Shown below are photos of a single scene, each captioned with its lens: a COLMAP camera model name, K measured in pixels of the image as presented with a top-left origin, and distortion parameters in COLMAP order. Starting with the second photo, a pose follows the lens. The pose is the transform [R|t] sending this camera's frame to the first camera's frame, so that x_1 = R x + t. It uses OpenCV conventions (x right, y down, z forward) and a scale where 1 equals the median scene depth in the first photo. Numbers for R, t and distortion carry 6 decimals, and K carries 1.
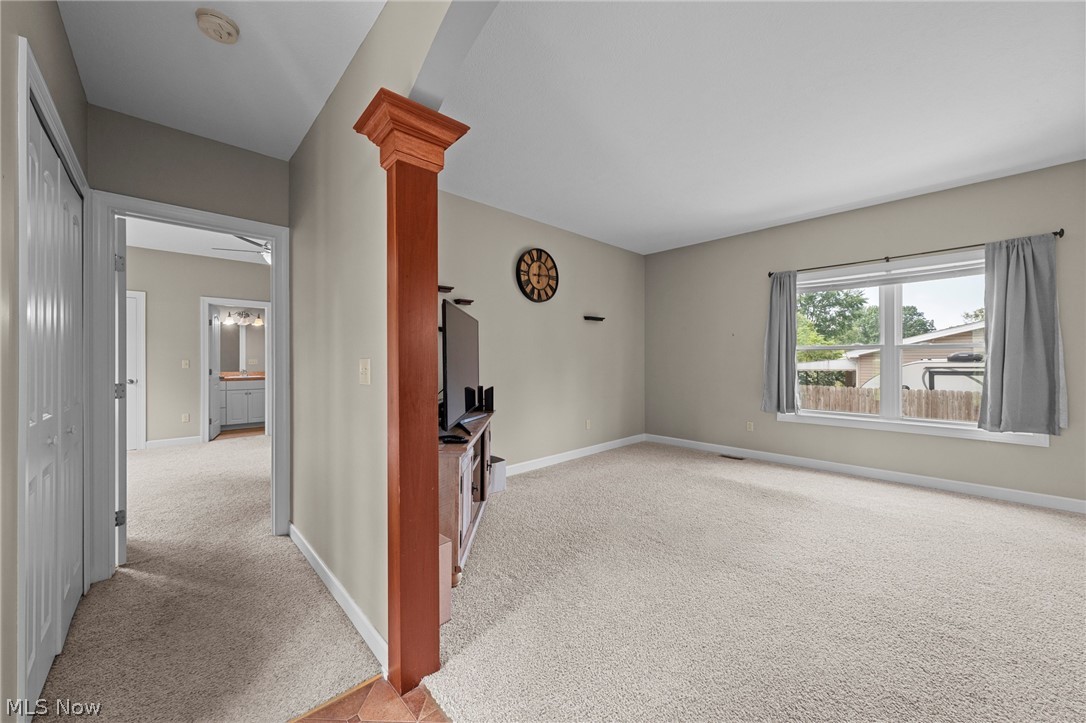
lens RADIAL K [[401.8, 0, 543.0], [0, 401.8, 361.5], [0, 0, 1]] dist [-0.001605, 0.000098]
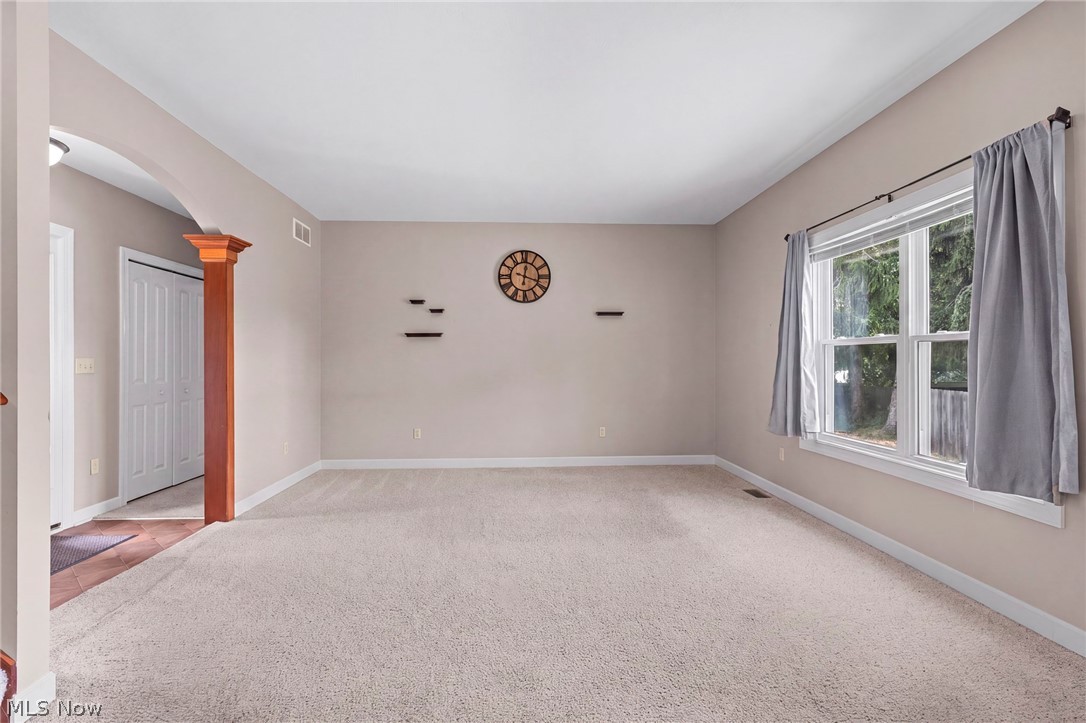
lens RADIAL K [[512.1, 0, 538.7], [0, 512.1, 361.6], [0, 0, 1]] dist [-0.000058, -0.000303]
pose [[0.760906, 0.002766, -0.648856, 0.859211], [-0.004170, 0.999991, -0.000627, 0.001332], [0.648848, 0.003183, 0.760911, 0.039766]]
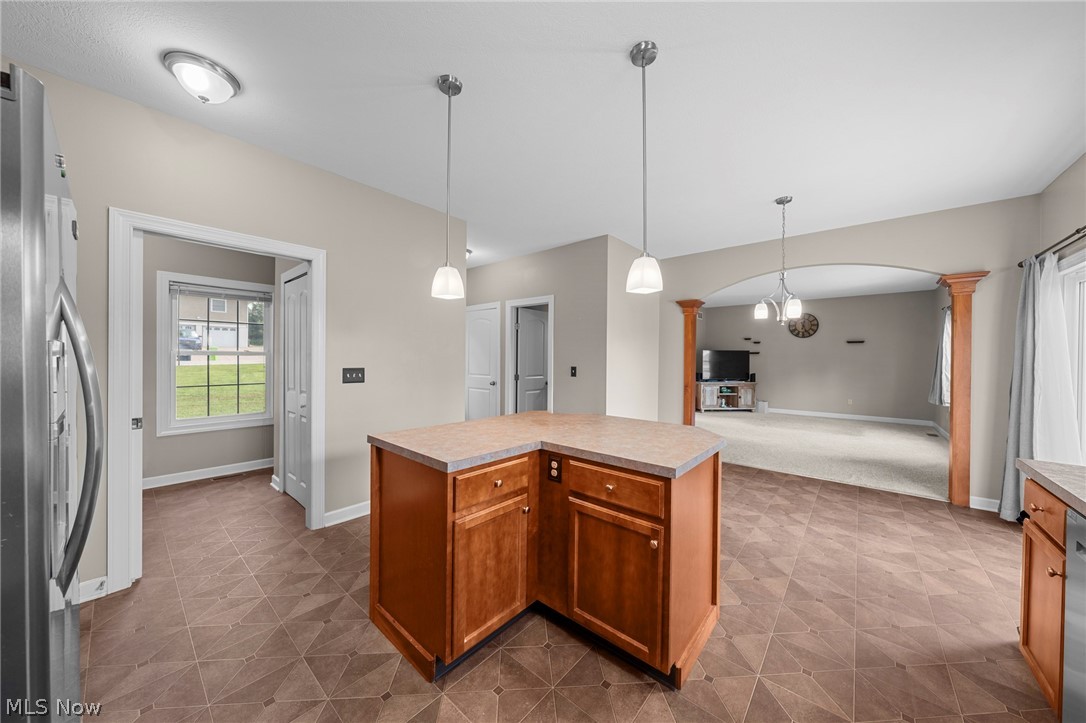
lens RADIAL K [[371.3, 0, 552.4], [0, 371.3, 362.5], [0, 0, 1]] dist [0.012630, -0.000035]
pose [[0.128443, 0.017873, -0.991556, 1.819049], [-0.014093, 0.999770, 0.016195, -0.028703], [0.991617, 0.011894, 0.128665, -0.598197]]
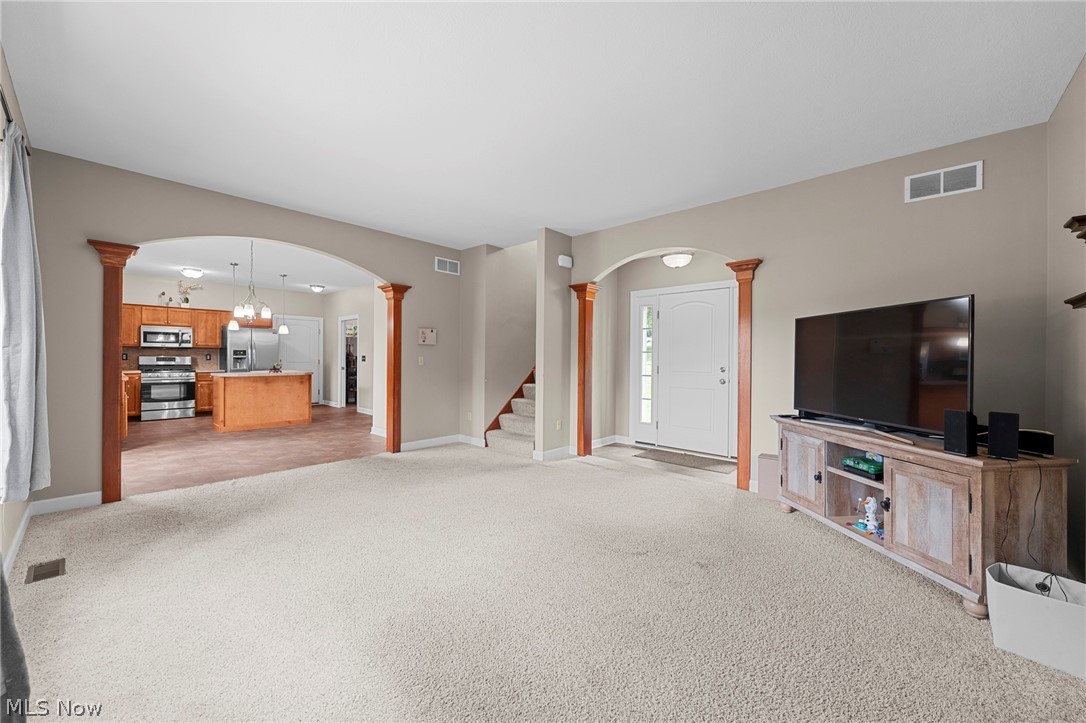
lens RADIAL K [[409.4, 0, 543.0], [0, 409.4, 361.5], [0, 0, 1]] dist [-0.002397, -0.000109]
pose [[-0.997008, -0.002894, -0.077245, 0.384180], [-0.004036, 0.999885, 0.014627, -0.008283], [0.077194, 0.014895, -0.996905, 1.194511]]
